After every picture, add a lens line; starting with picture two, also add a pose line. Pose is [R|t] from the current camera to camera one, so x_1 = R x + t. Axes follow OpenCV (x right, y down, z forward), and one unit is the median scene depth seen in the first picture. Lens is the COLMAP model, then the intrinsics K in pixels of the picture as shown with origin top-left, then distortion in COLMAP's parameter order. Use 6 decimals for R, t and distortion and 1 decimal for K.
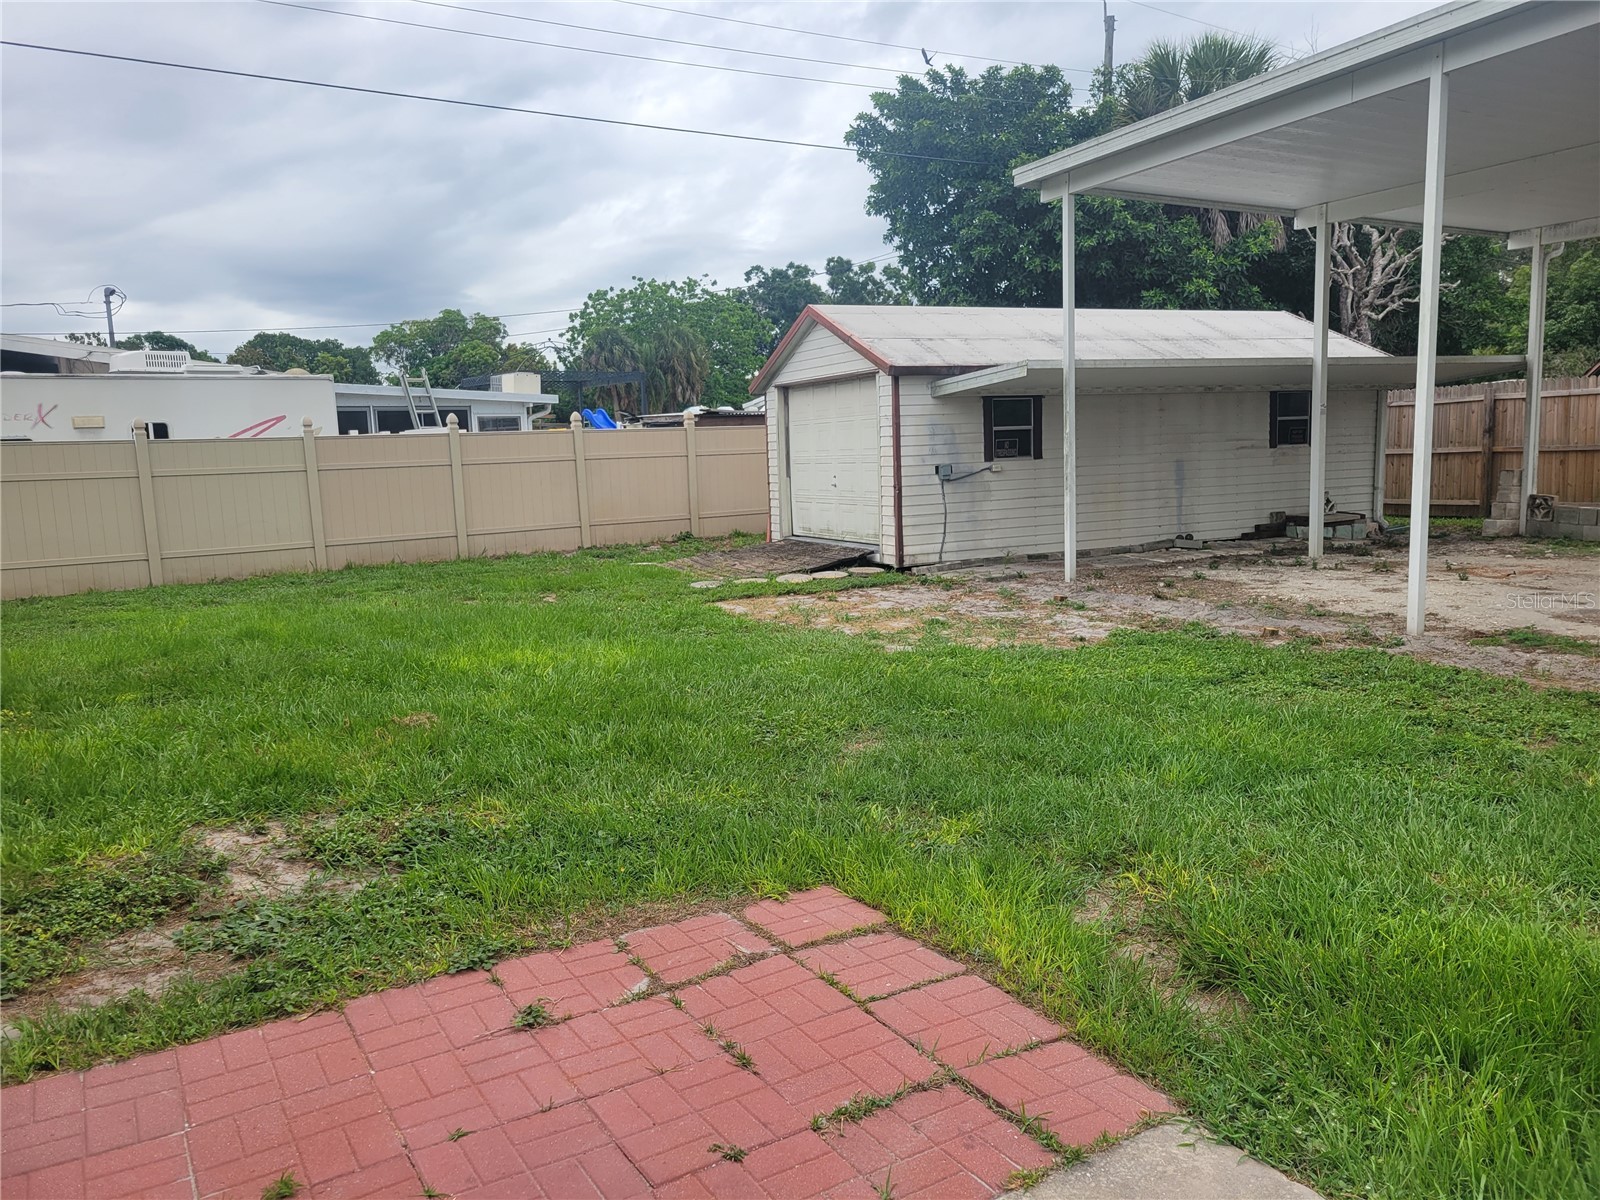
lens RADIAL K [[1203.1, 0, 794.8], [0, 1203.1, 611.2], [0, 0, 1]] dist [0.056919, -0.028002]
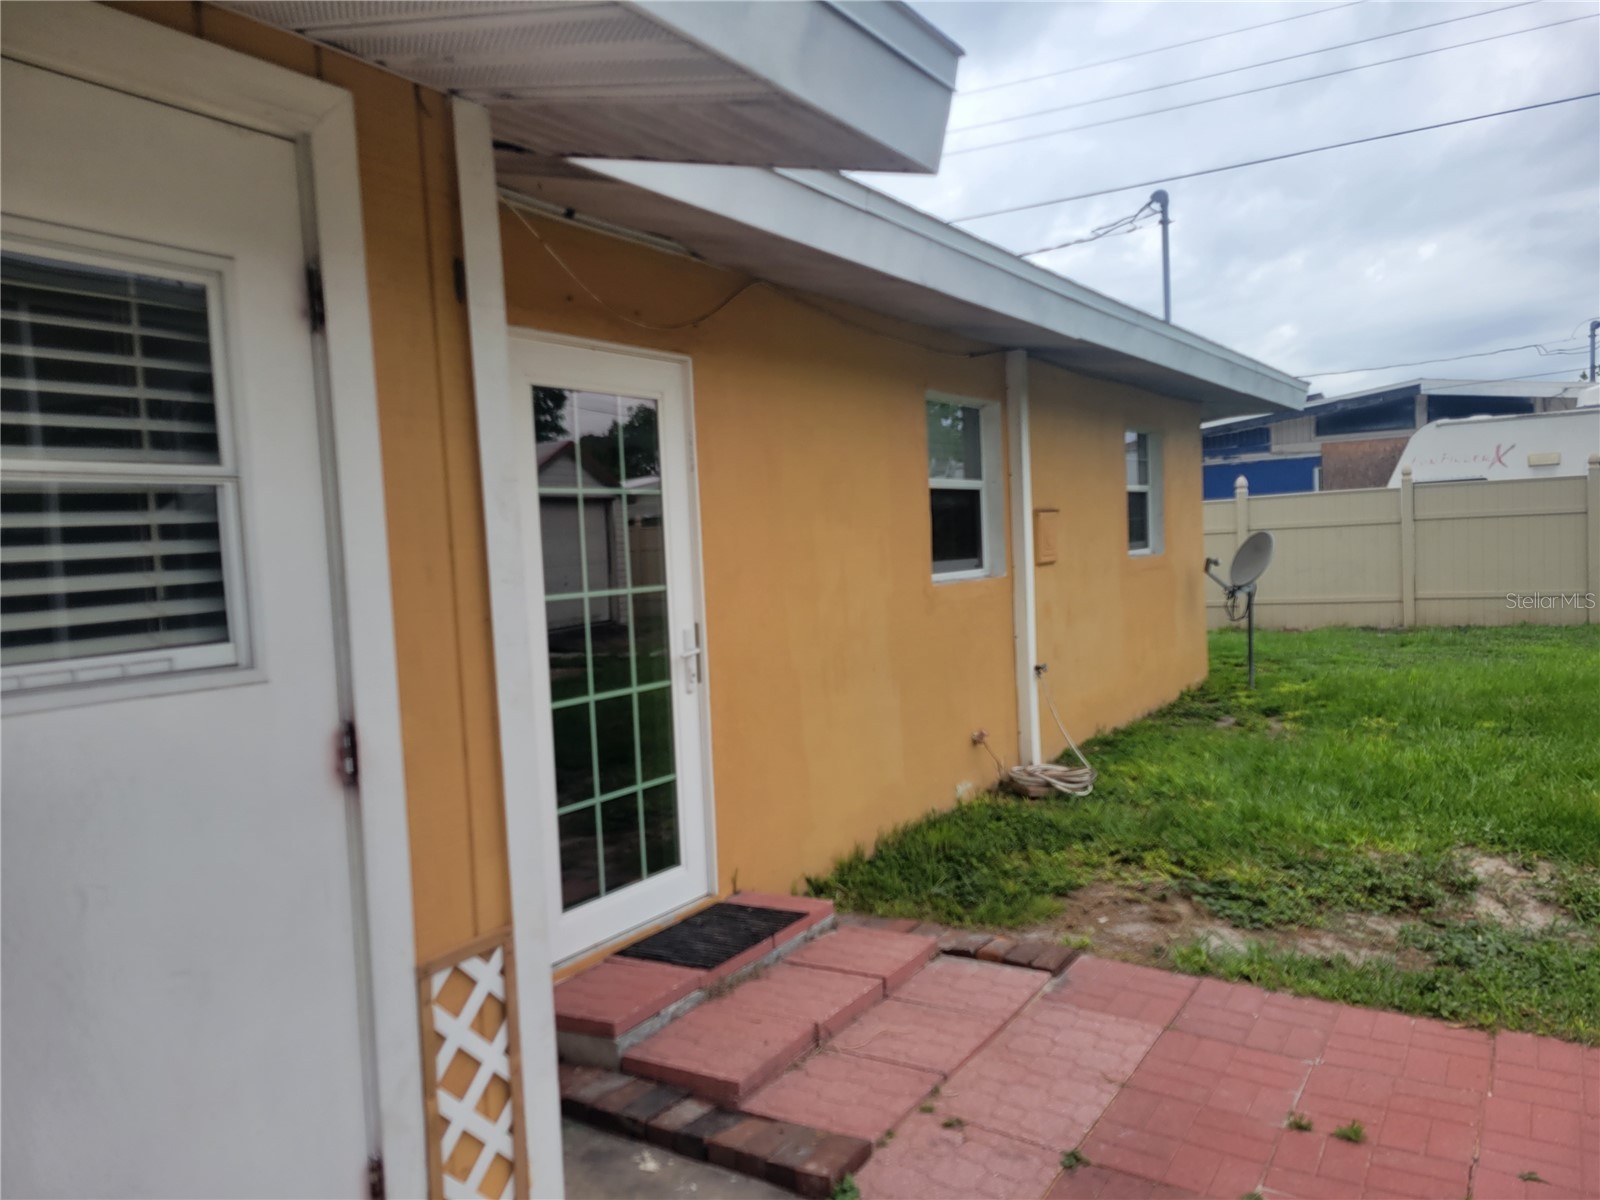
lens RADIAL K [[1203.1, 0, 794.8], [0, 1203.1, 611.2], [0, 0, 1]] dist [0.056919, -0.028002]
pose [[0.443169, 0.069957, -0.893704, 0.219581], [-0.093139, 0.995148, 0.031712, -0.008425], [0.891586, 0.069185, 0.447535, -0.021771]]
